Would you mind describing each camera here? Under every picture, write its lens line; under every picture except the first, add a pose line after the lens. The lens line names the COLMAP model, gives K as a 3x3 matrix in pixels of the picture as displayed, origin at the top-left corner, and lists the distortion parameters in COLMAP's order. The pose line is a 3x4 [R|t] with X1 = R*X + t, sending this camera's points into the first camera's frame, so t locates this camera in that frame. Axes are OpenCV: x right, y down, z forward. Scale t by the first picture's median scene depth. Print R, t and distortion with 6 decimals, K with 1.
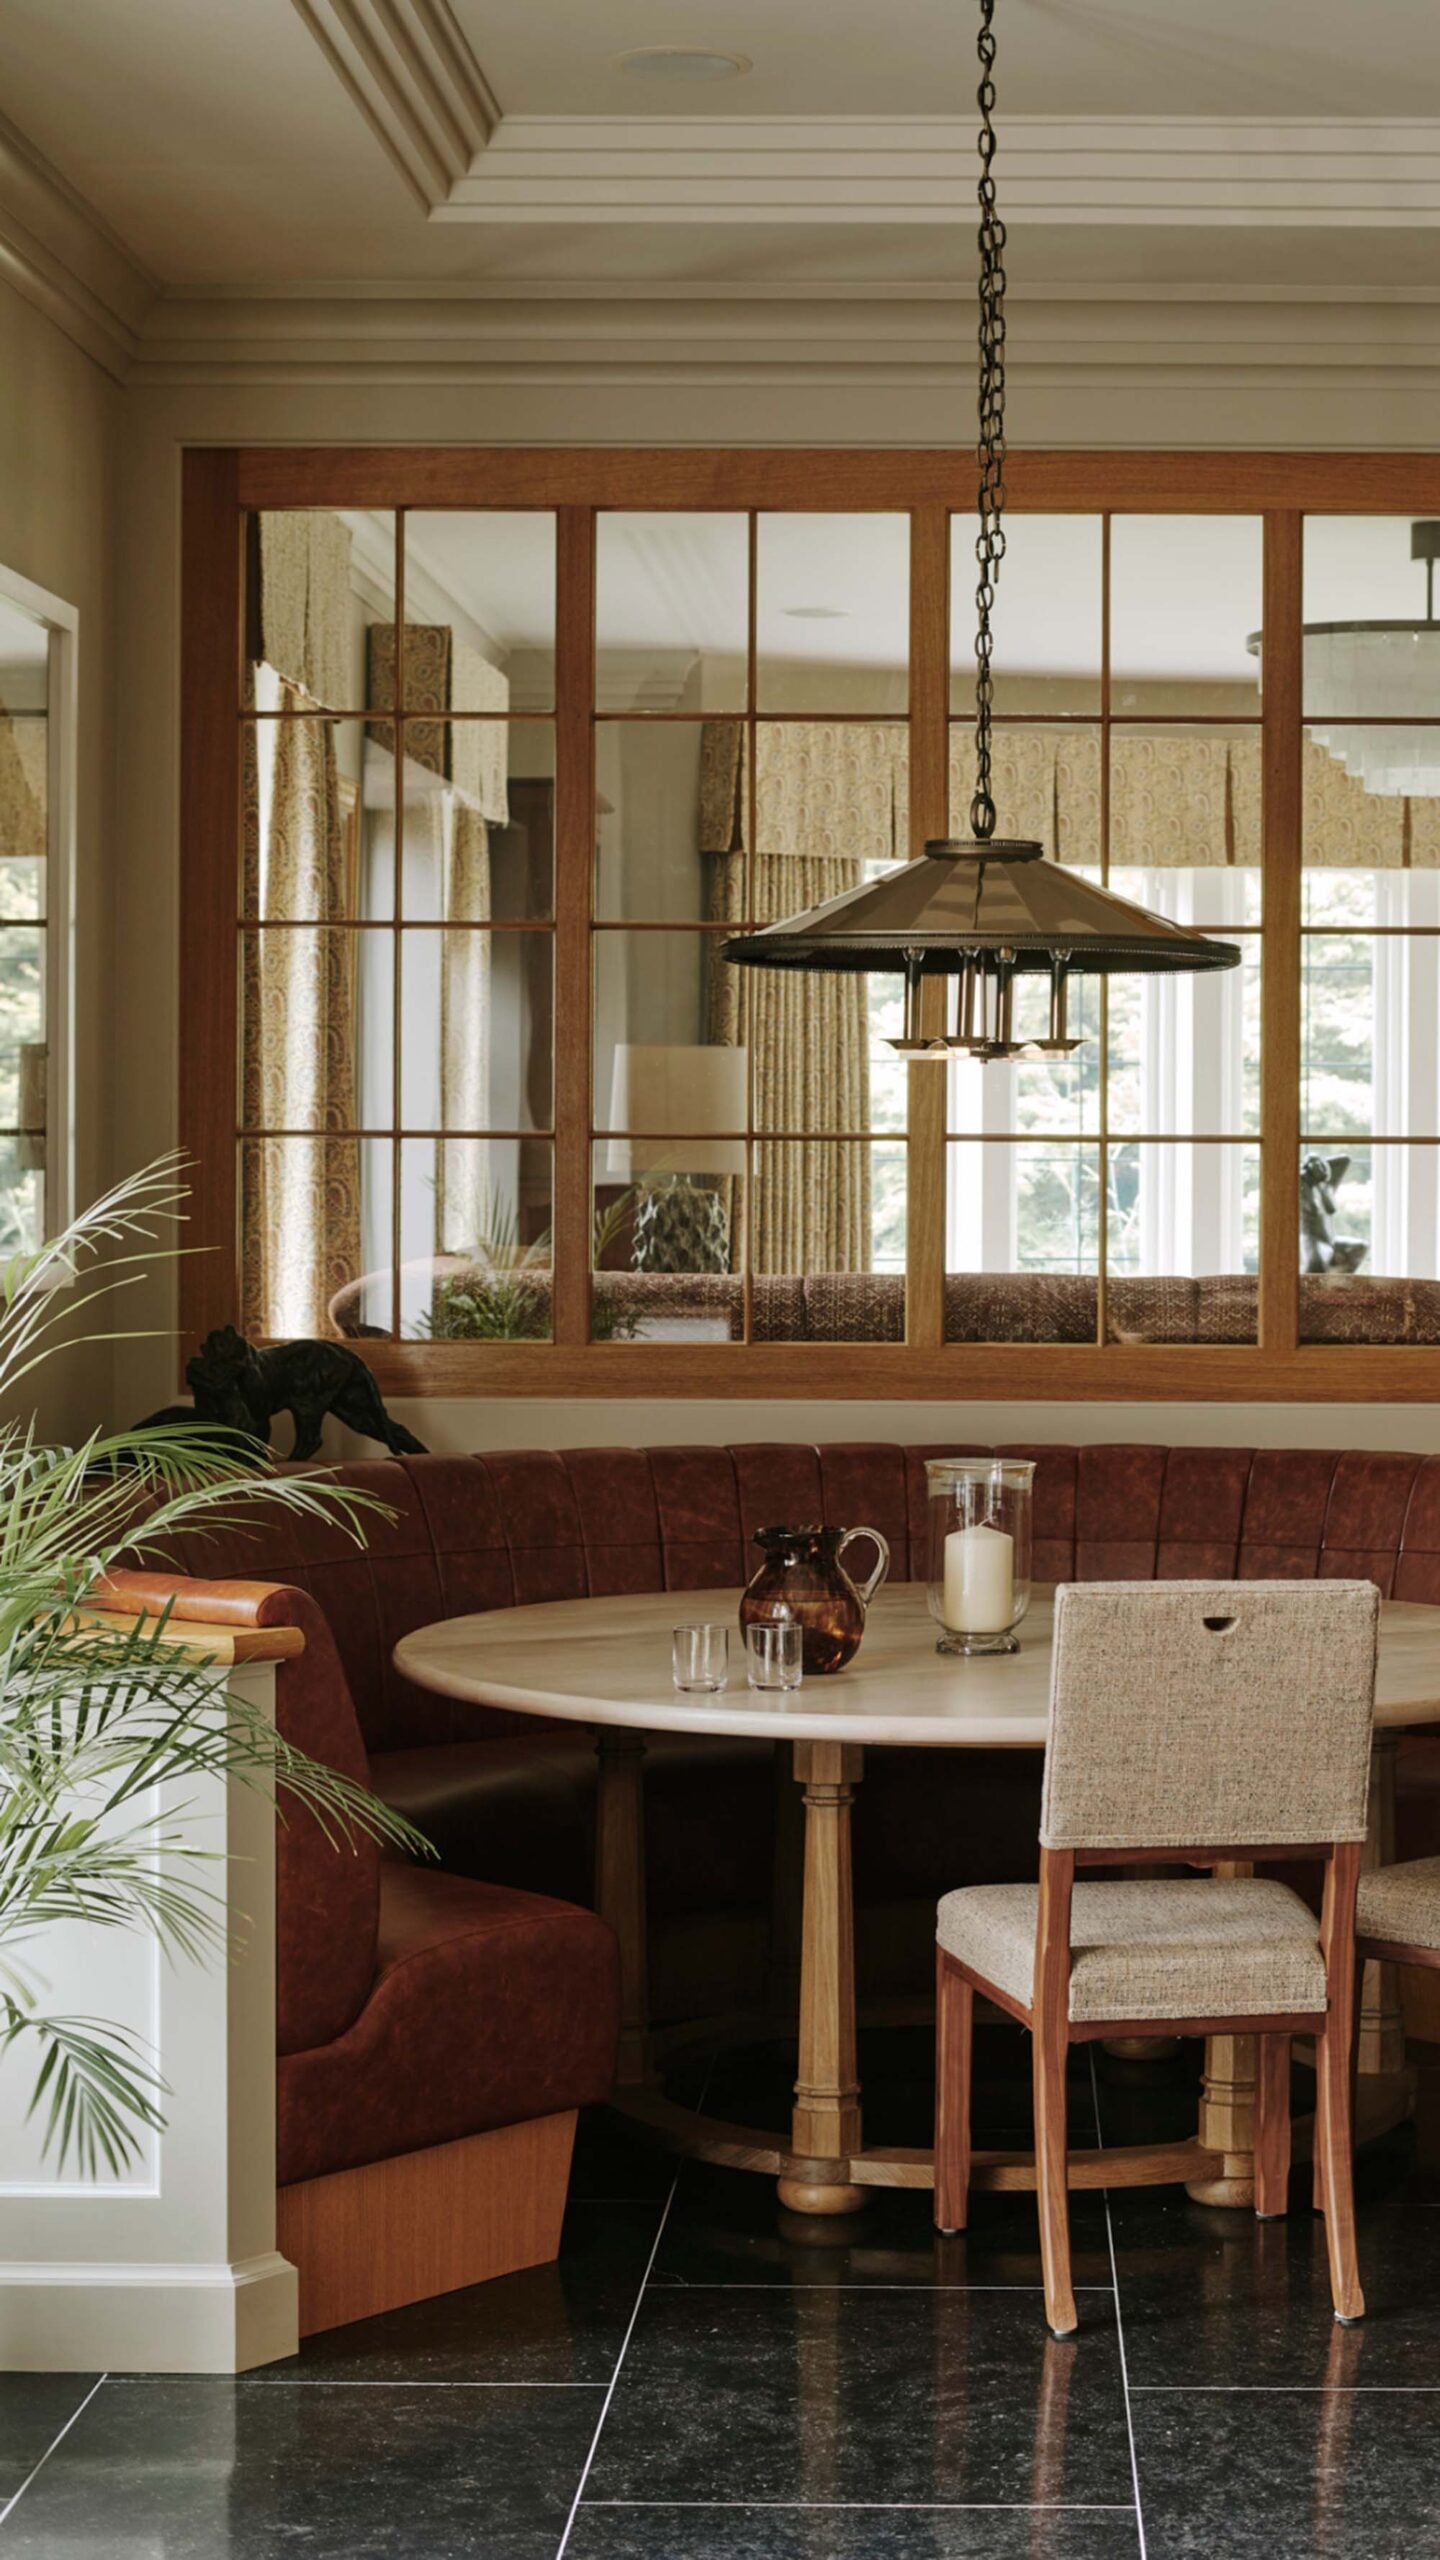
lens RADIAL K [[2007.8, 0, 719.7], [0, 2007.8, 1237.6], [0, 0, 1]] dist [-0.018608, 0.006689]
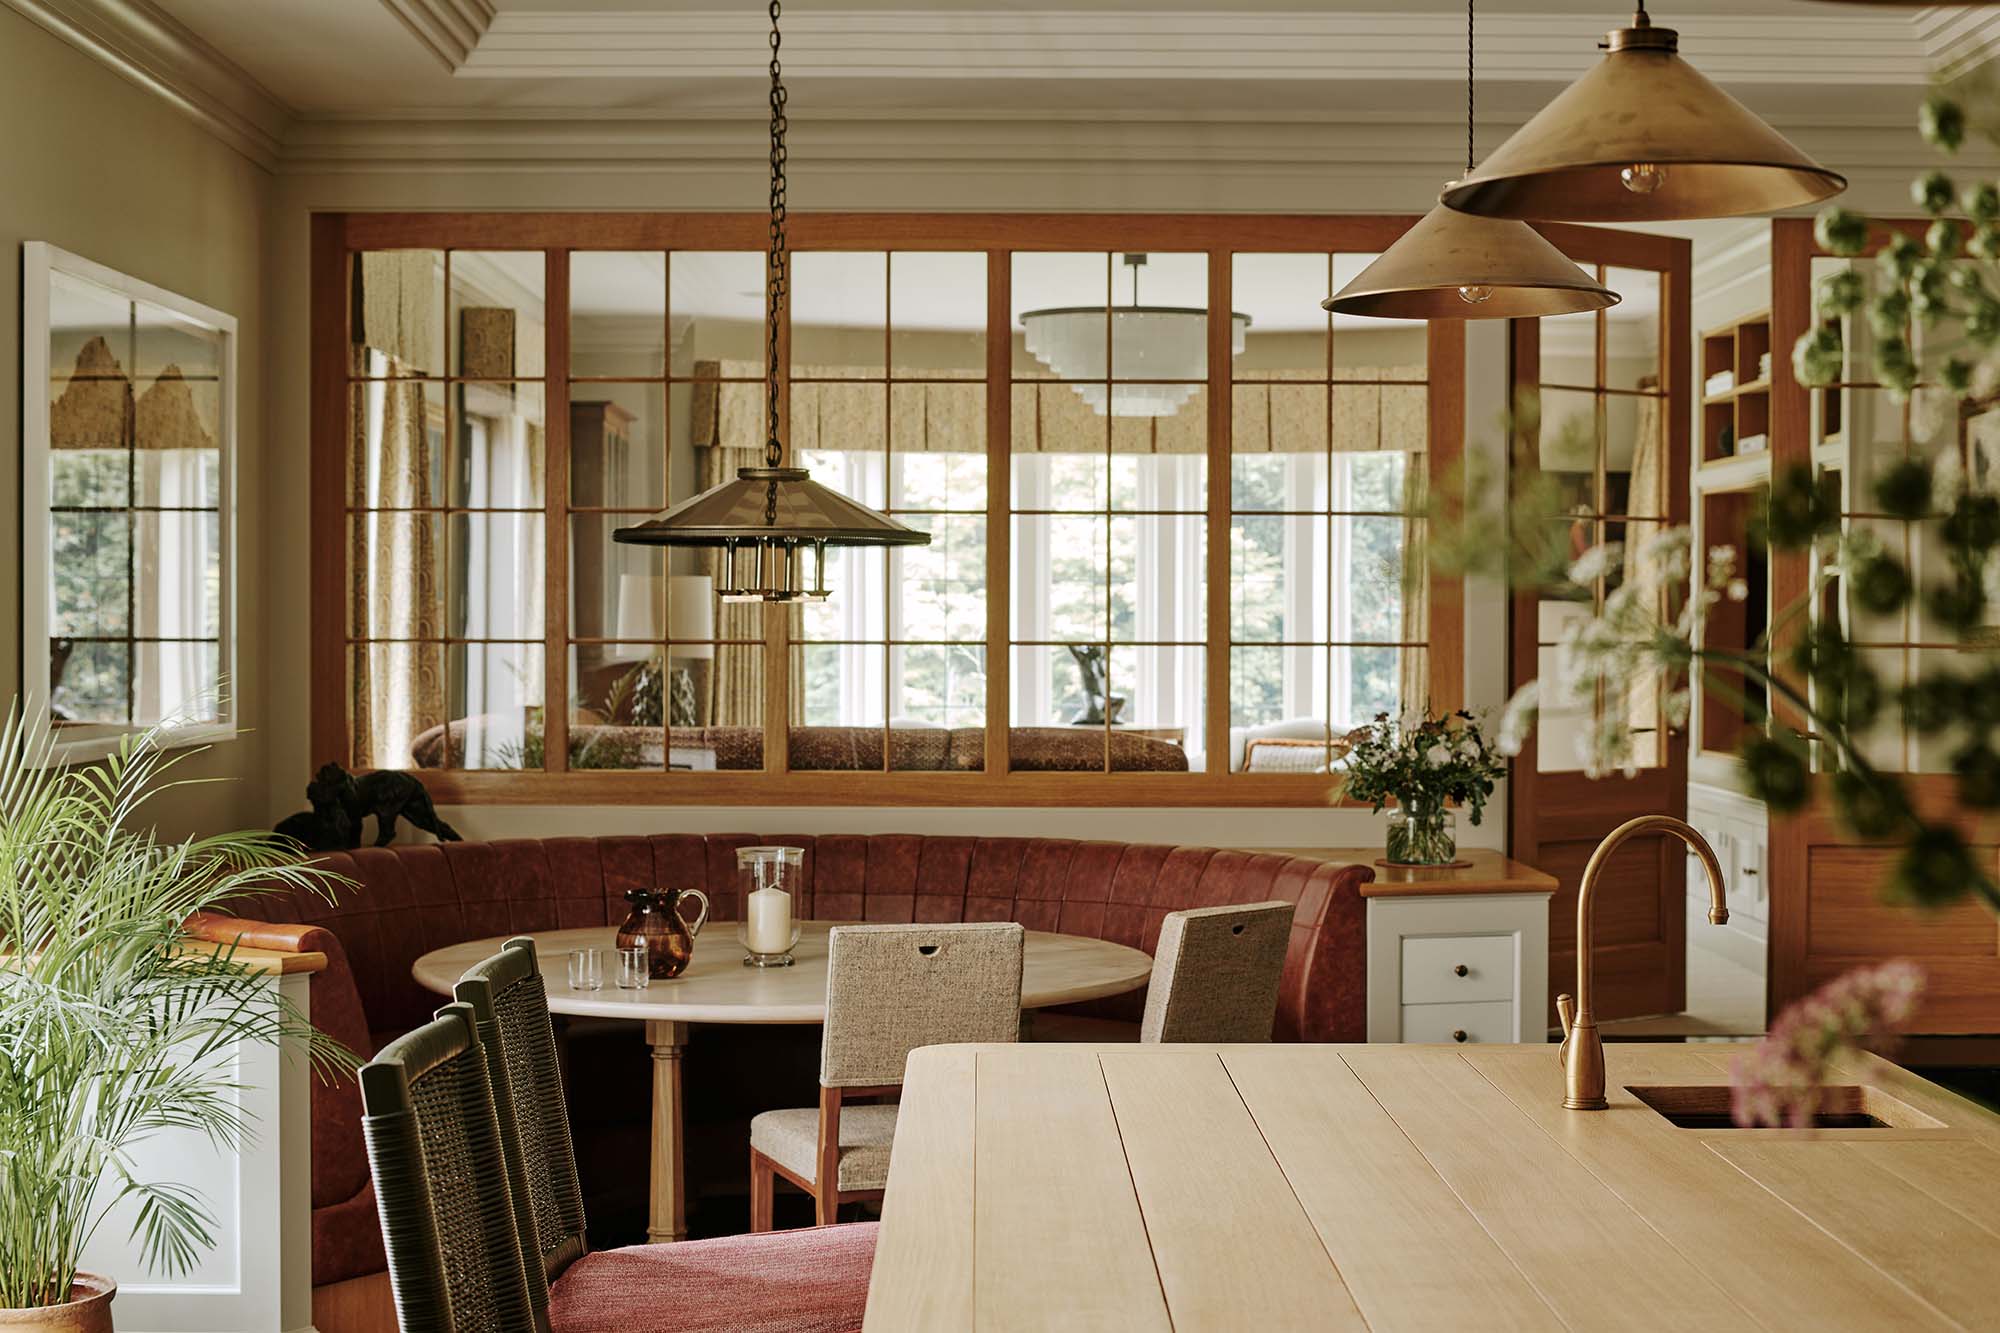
lens RADIAL K [[1485.8, 0, 991.6], [0, 1485.8, 642.7], [0, 0, 1]] dist [-0.008405, -0.013251]
pose [[0.999996, -0.002391, 0.001419, 0.284694], [0.002392, 0.999997, -0.000332, -0.050890], [-0.001419, 0.000335, 0.999999, -0.193782]]
